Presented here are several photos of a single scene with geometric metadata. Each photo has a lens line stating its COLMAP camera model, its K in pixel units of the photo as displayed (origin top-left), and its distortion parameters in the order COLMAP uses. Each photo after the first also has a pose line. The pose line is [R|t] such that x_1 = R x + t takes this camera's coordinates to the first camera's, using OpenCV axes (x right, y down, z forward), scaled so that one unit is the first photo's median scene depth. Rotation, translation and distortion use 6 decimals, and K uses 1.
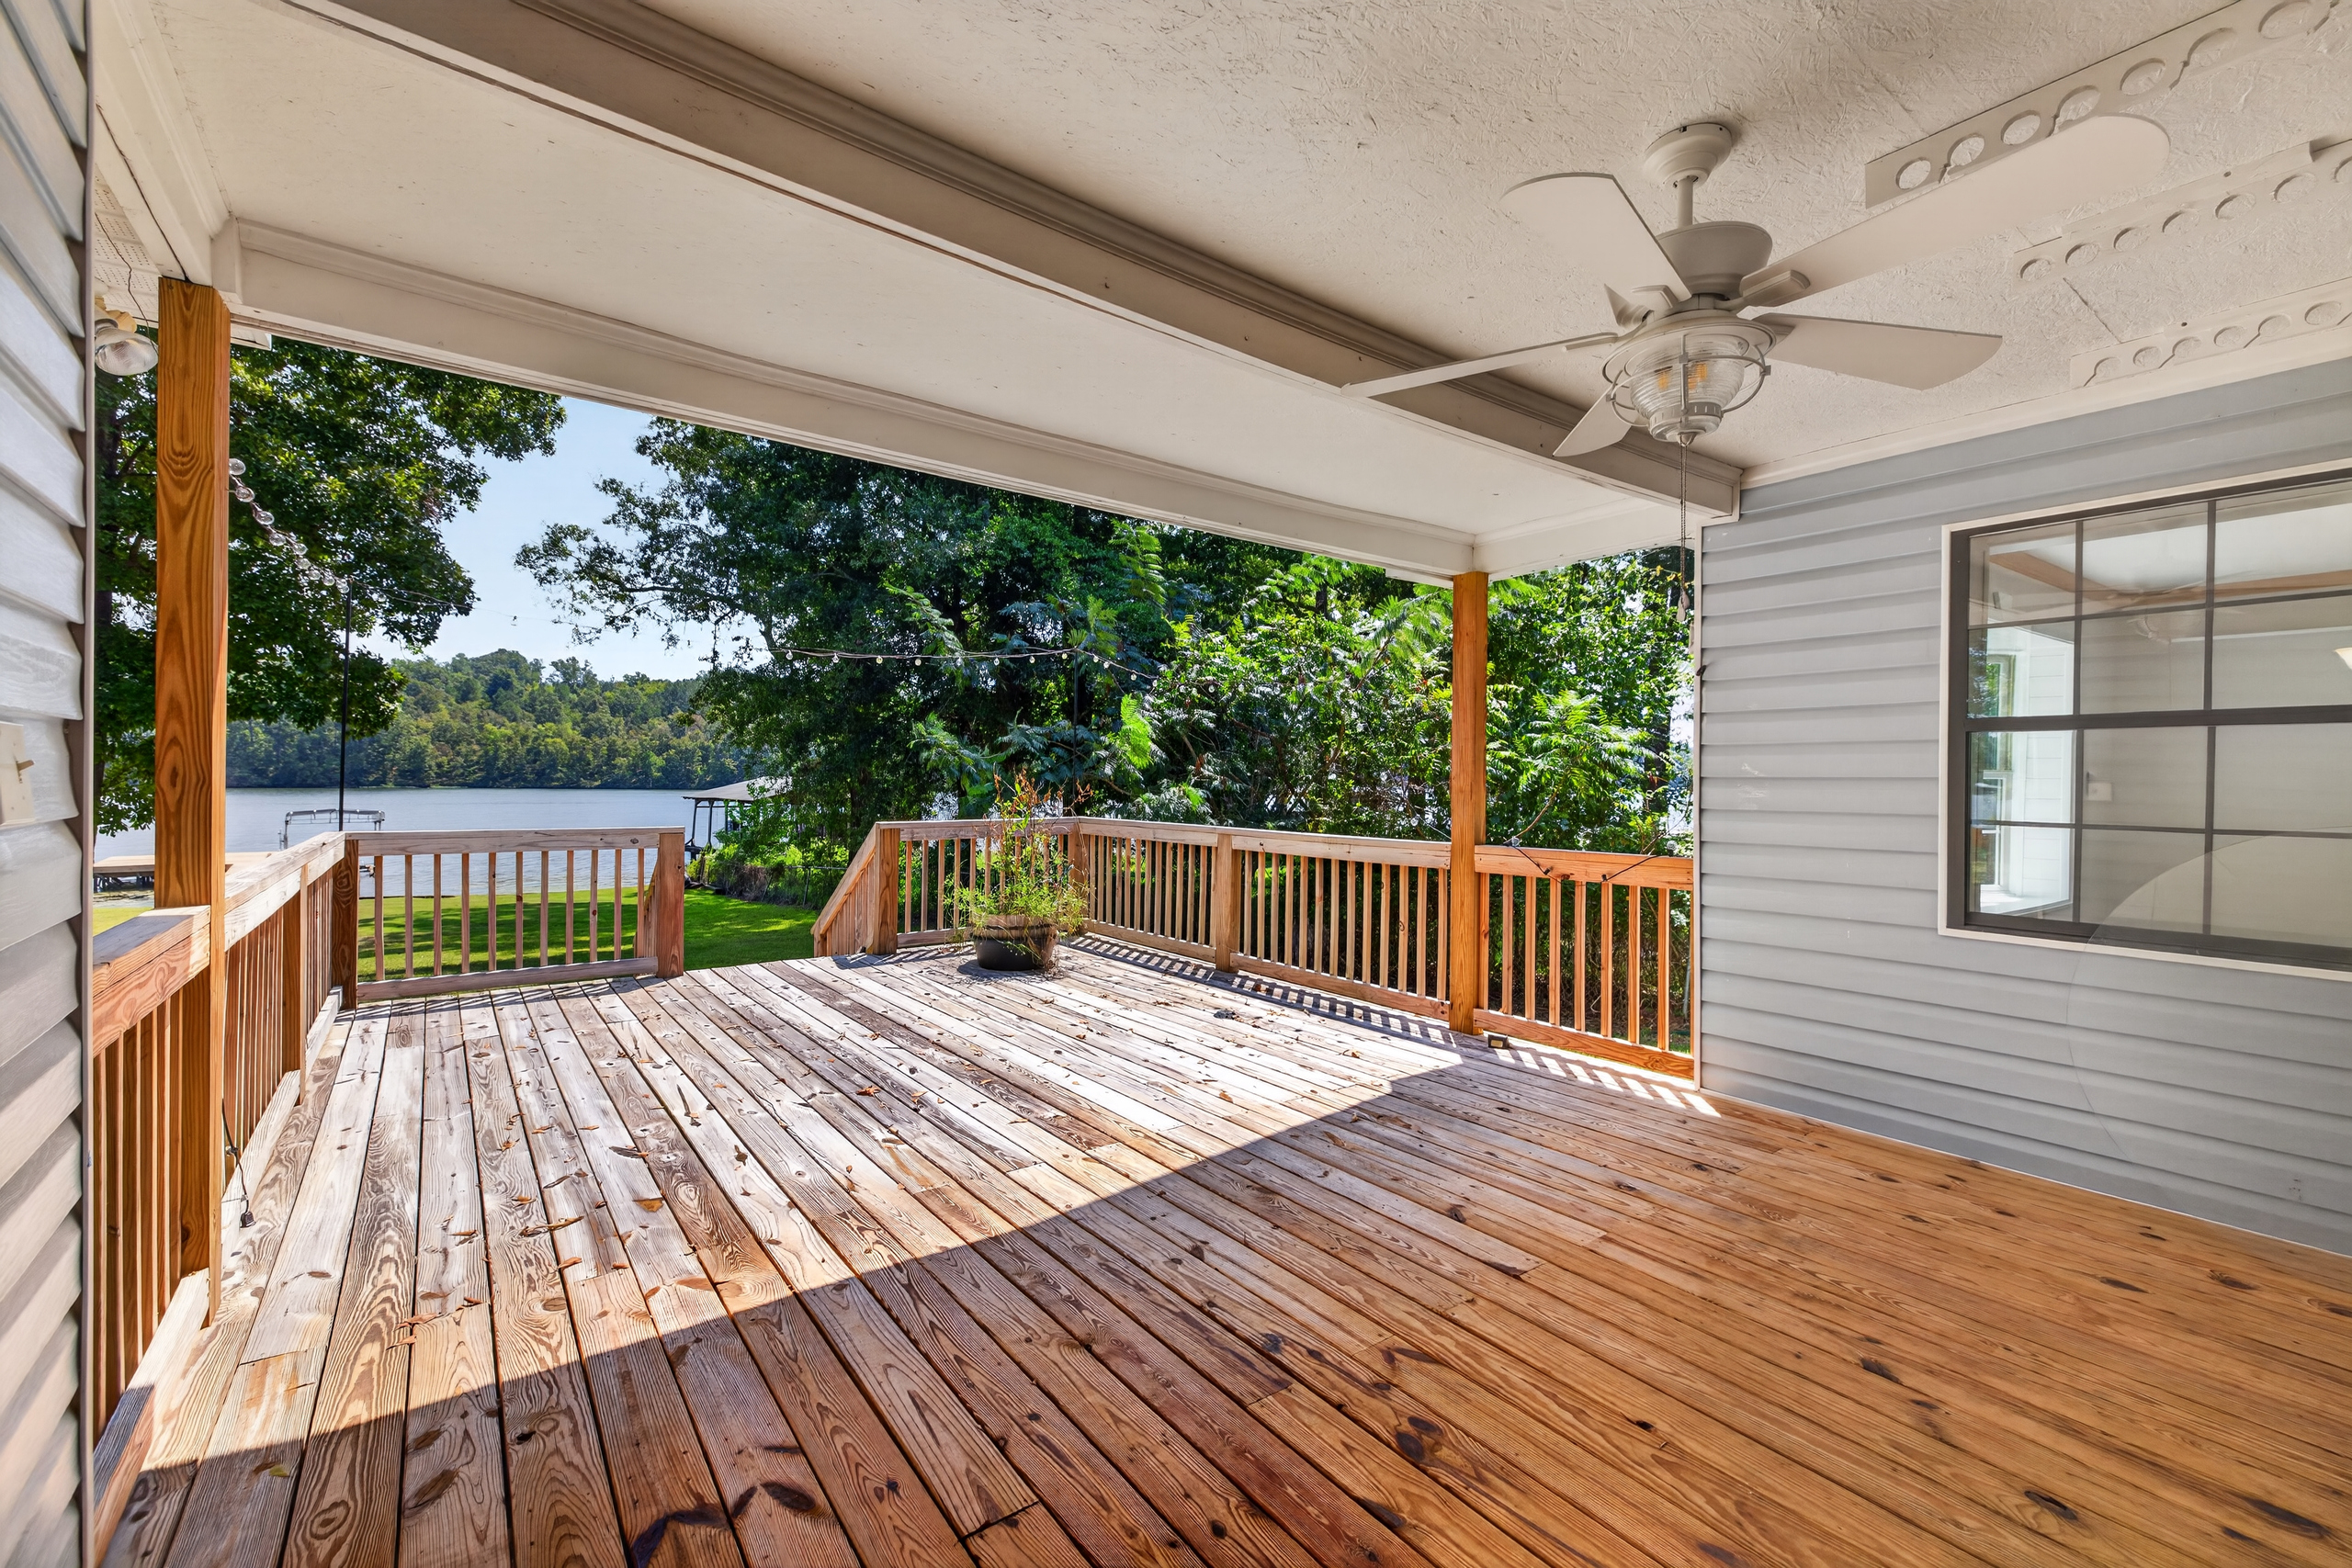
lens RADIAL K [[979.0, 0, 1162.6], [0, 979.0, 777.4], [0, 0, 1]] dist [0.003762, 0.000464]
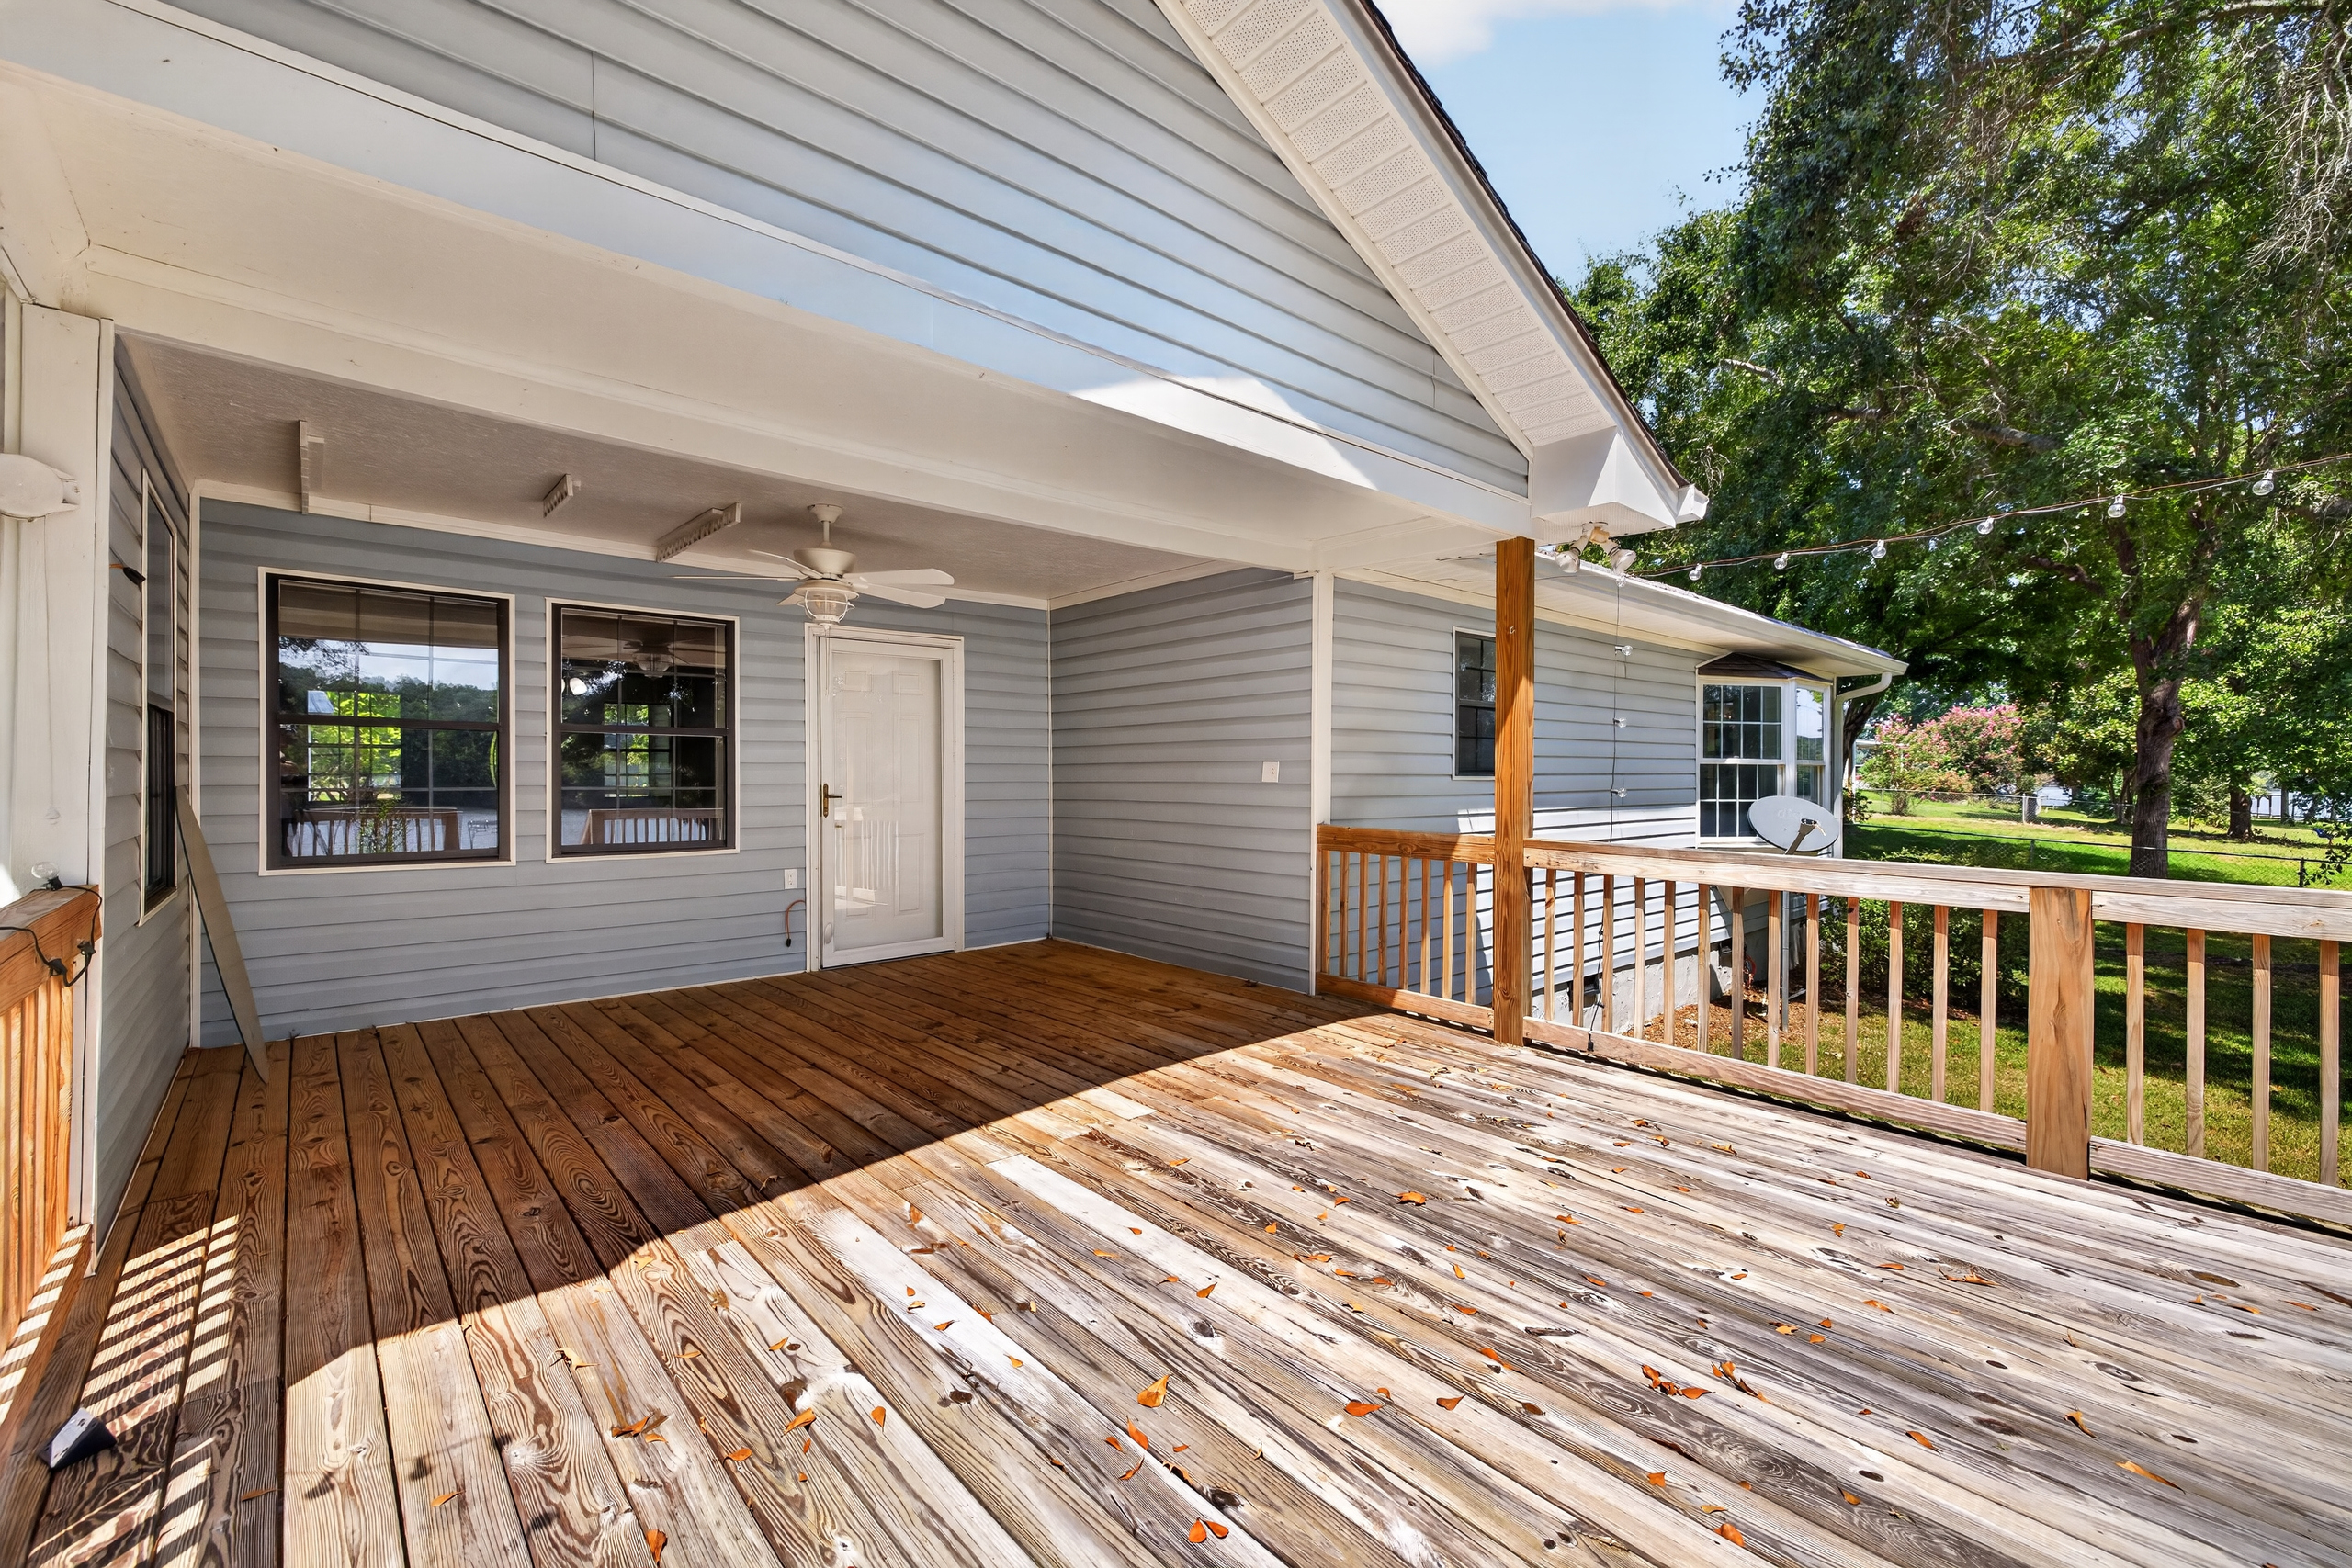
lens RADIAL K [[979.0, 0, 1162.6], [0, 979.0, 777.4], [0, 0, 1]] dist [0.003762, 0.000464]
pose [[-0.995948, -0.017444, -0.088222, -0.056674], [-0.017268, 0.999847, -0.002759, 0.012662], [0.088256, -0.001225, -0.996097, 2.147072]]
